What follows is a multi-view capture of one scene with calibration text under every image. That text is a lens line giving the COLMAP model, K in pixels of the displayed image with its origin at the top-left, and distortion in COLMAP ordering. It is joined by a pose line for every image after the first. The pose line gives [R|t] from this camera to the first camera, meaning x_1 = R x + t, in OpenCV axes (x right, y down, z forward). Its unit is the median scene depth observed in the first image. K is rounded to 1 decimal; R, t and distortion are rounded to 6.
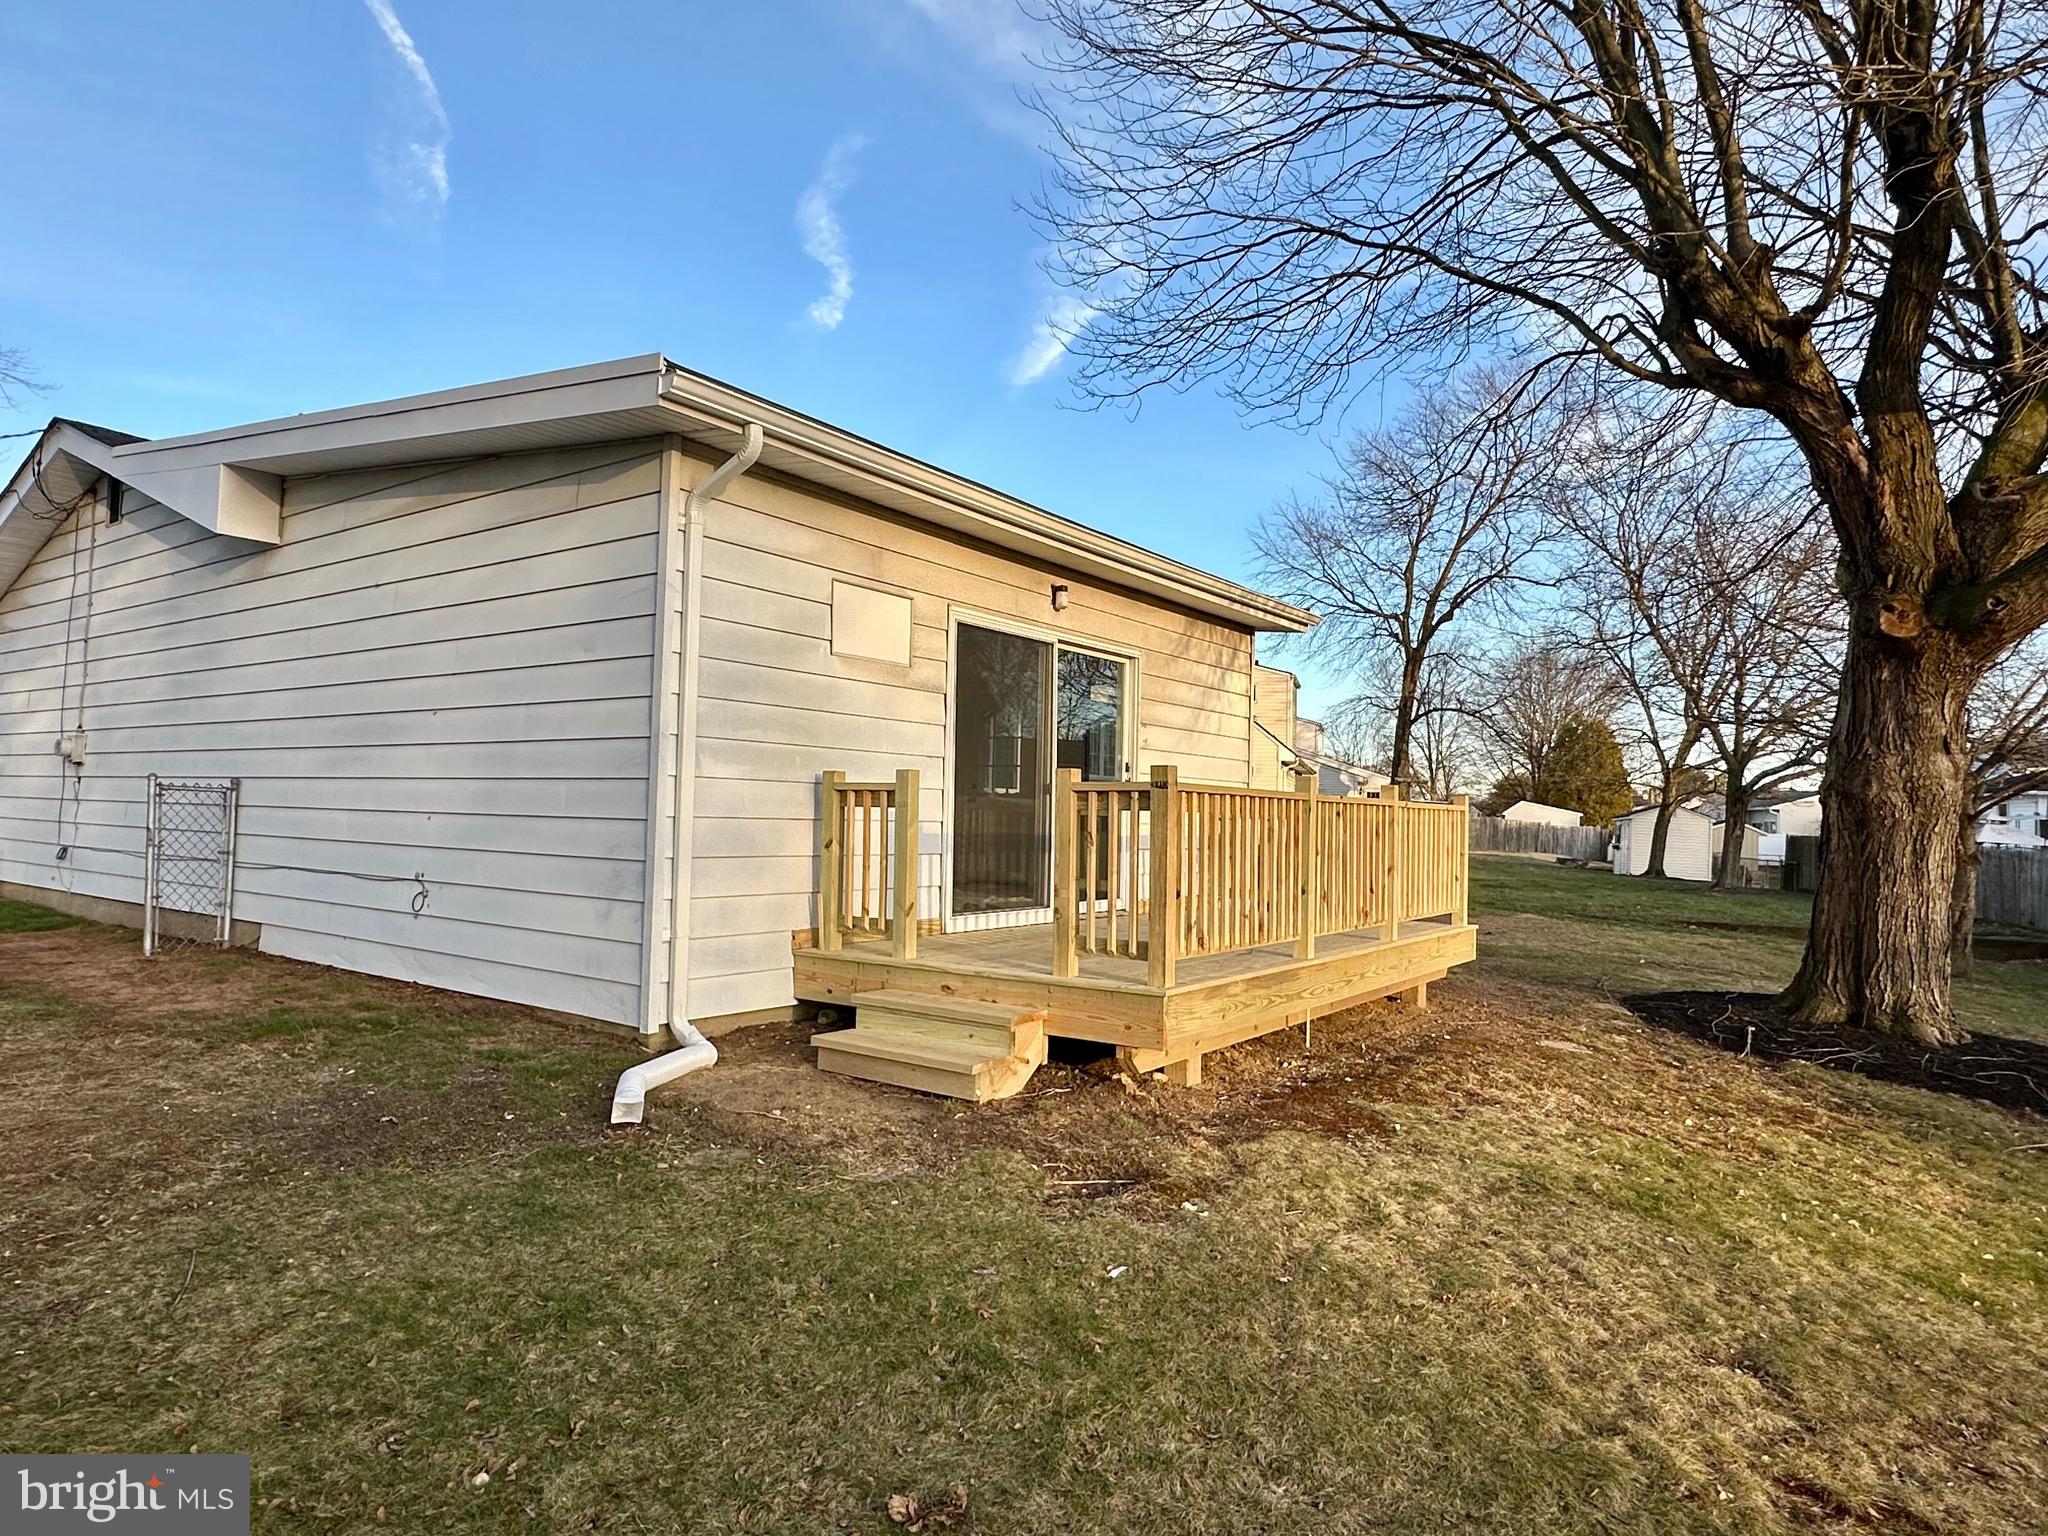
lens RADIAL K [[1201.9, 0, 1024.0], [0, 1201.9, 768.0], [0, 0, 1]] dist [-0.002064, 0.001105]
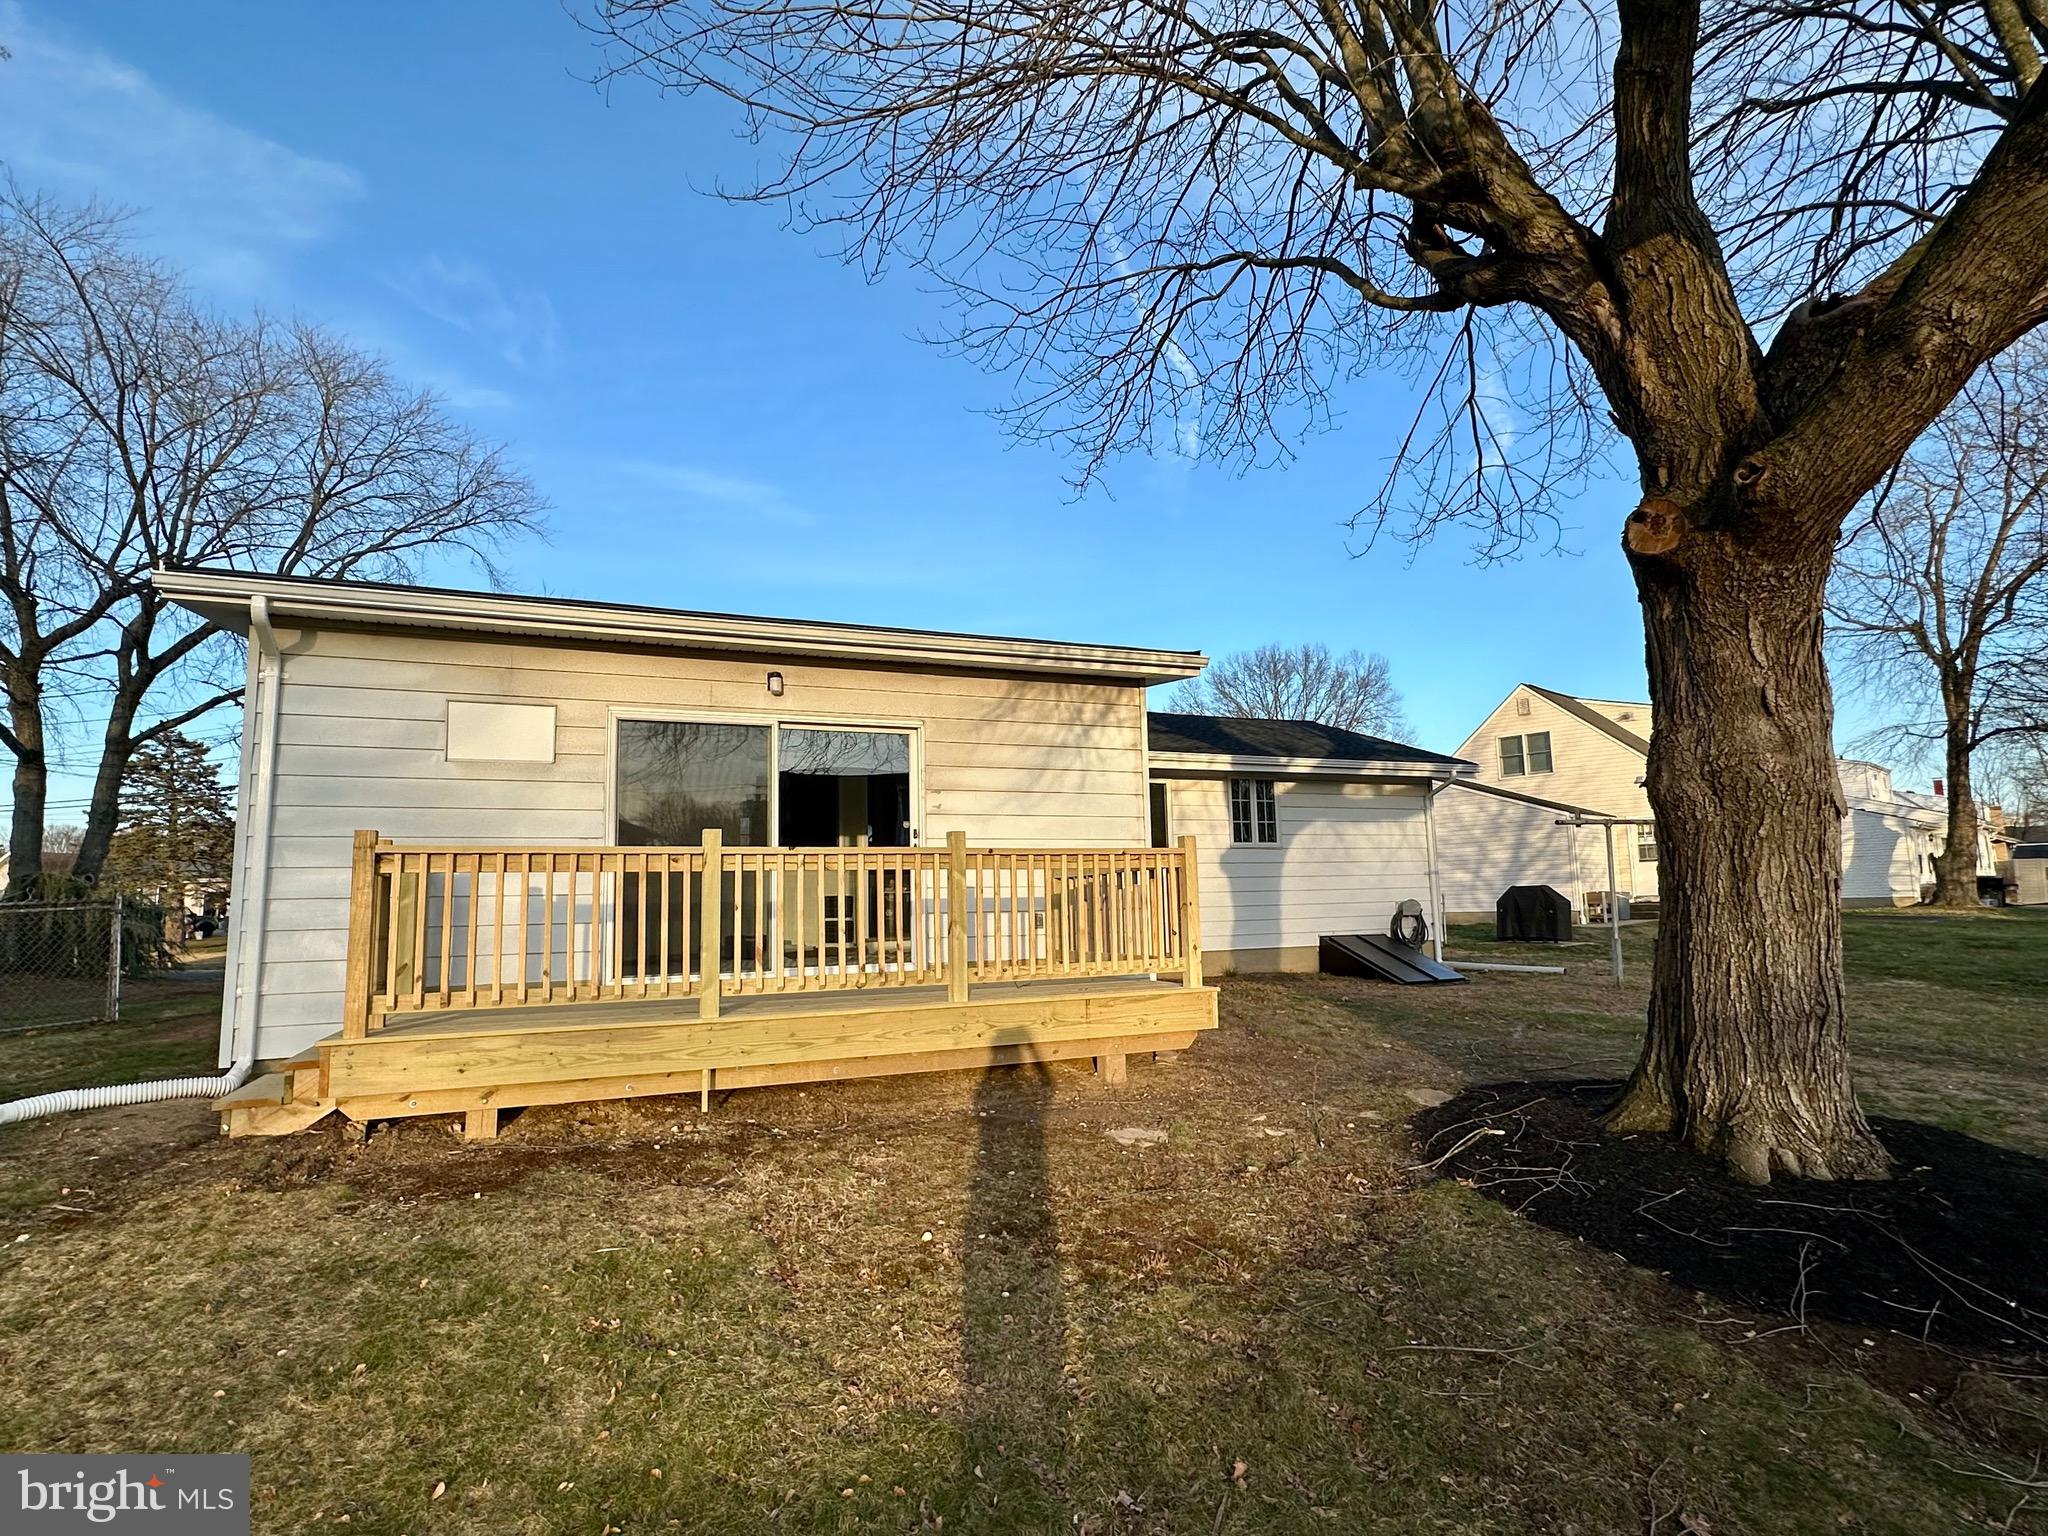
lens RADIAL K [[1044.1, 0, 1024.0], [0, 1044.1, 768.0], [0, 0, 1]] dist [-0.000436, -0.000531]
pose [[0.854648, -0.109413, -0.507548, 0.701088], [0.063788, 0.992265, -0.106493, 0.050576], [0.515274, 0.058639, 0.855017, 0.312339]]
